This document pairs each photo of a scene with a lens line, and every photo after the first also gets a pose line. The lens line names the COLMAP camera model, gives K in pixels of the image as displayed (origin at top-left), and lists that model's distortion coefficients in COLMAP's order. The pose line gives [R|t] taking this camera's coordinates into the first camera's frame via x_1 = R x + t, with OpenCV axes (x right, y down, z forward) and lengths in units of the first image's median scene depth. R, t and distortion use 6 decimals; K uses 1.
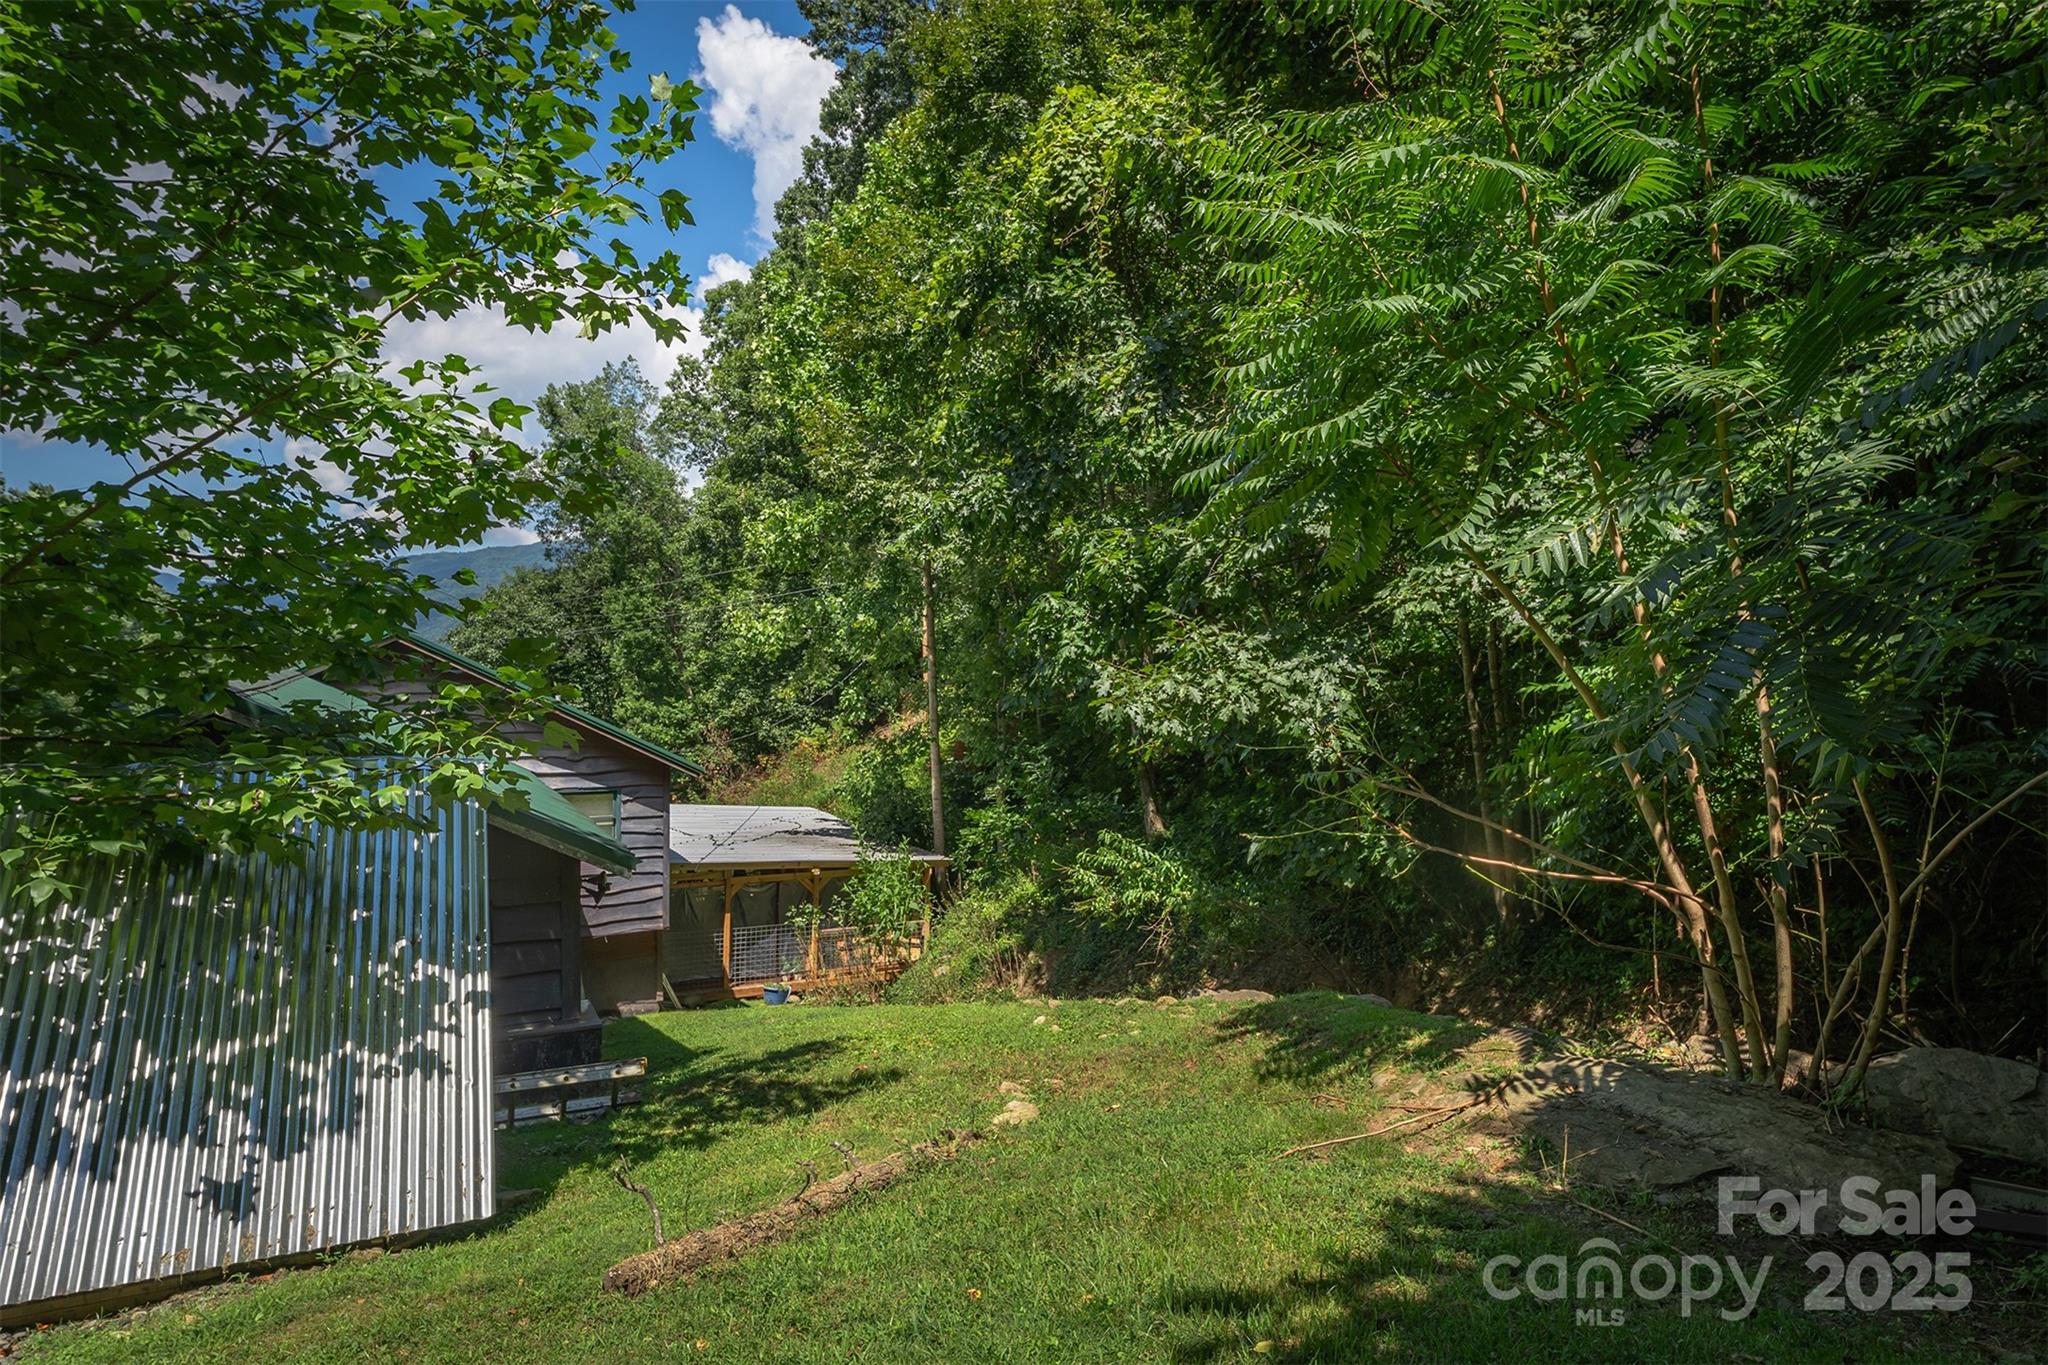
lens RADIAL K [[1136.3, 0, 1026.0], [0, 1136.3, 679.5], [0, 0, 1]] dist [0.011151, 0.002926]
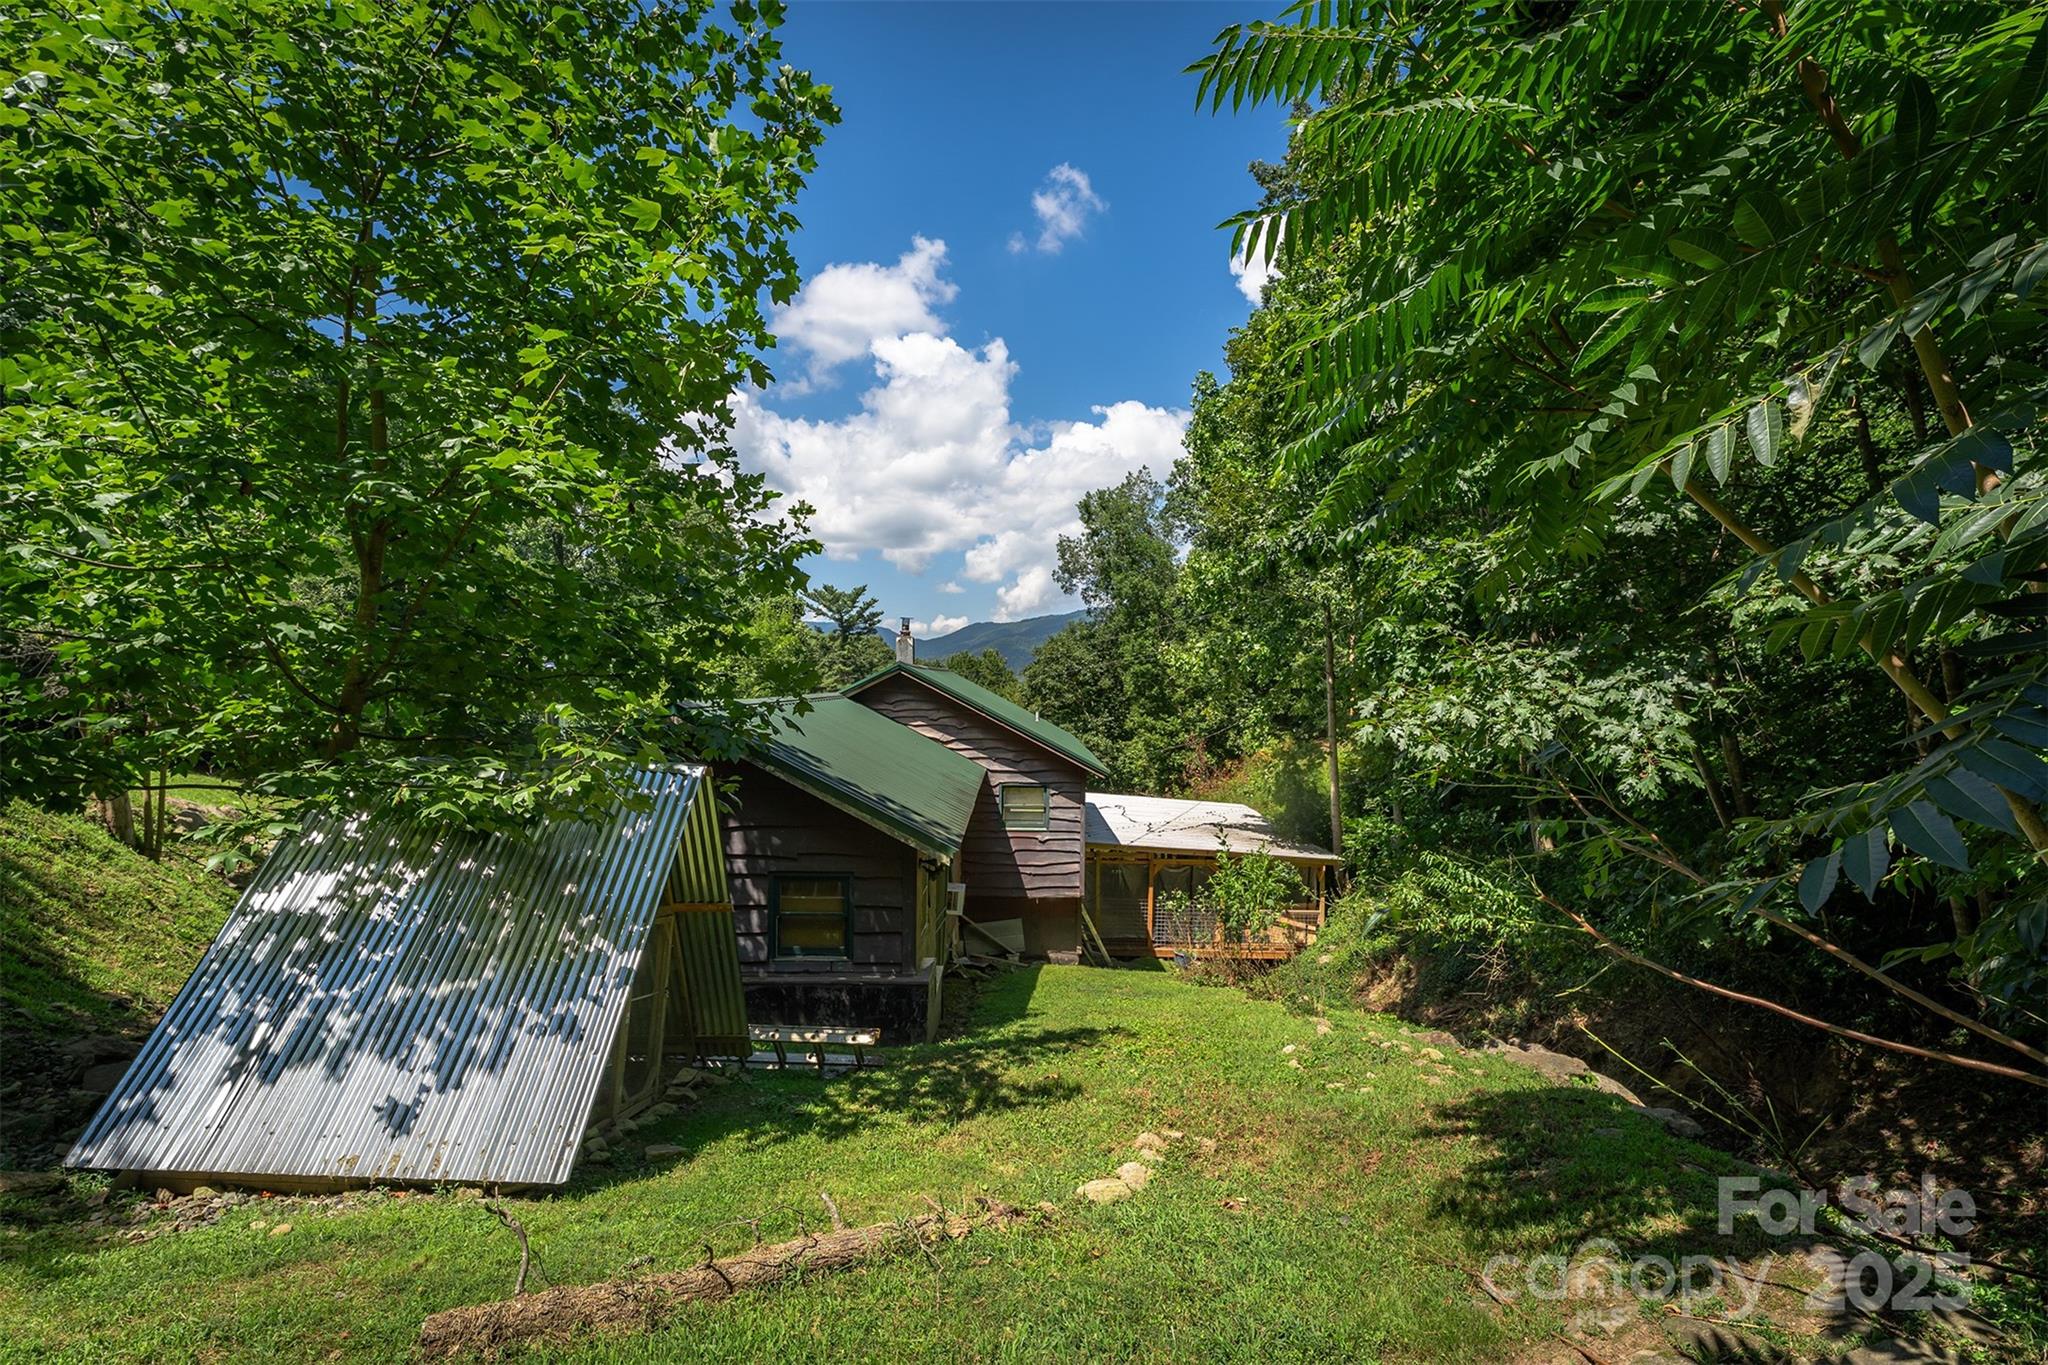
lens RADIAL K [[867.6, 0, 1022.0], [0, 867.6, 671.3], [0, 0, 1]] dist [0.000933, -0.000115]
pose [[0.883855, -0.014474, -0.467537, 0.143340], [-0.001370, 0.999437, -0.033530, 0.000601], [0.467759, 0.030276, 0.883338, 0.197360]]
